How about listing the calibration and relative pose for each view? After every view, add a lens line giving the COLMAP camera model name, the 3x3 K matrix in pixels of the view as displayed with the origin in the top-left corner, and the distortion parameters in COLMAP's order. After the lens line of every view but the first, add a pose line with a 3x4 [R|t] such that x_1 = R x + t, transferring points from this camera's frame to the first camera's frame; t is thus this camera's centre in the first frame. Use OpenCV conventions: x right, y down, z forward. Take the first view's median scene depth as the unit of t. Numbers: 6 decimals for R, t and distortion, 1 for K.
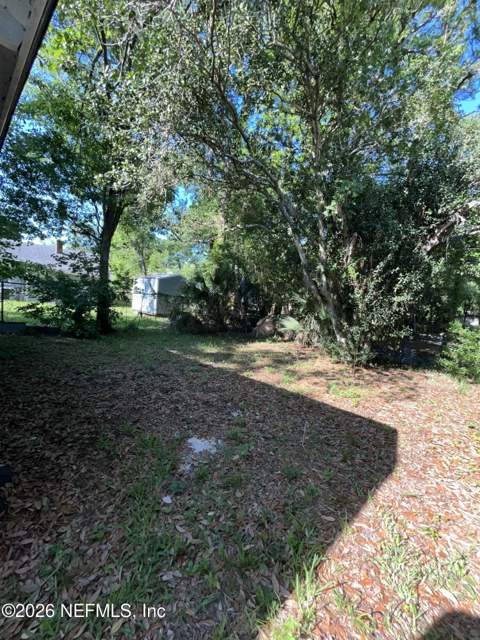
lens RADIAL K [[257.2, 0, 242.4], [0, 257.2, 318.1], [0, 0, 1]] dist [-0.003033, -0.000690]
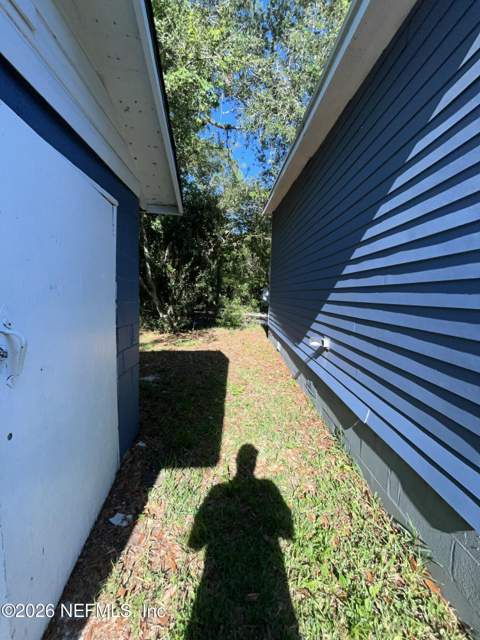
lens RADIAL K [[257.2, 0, 235.9], [0, 257.2, 319.8], [0, 0, 1]] dist [-0.003033, -0.000690]
pose [[0.673901, -0.148798, 0.723682, -0.438906], [0.096143, 0.988842, 0.113789, -0.019878], [-0.732539, -0.007105, 0.680688, -0.280885]]
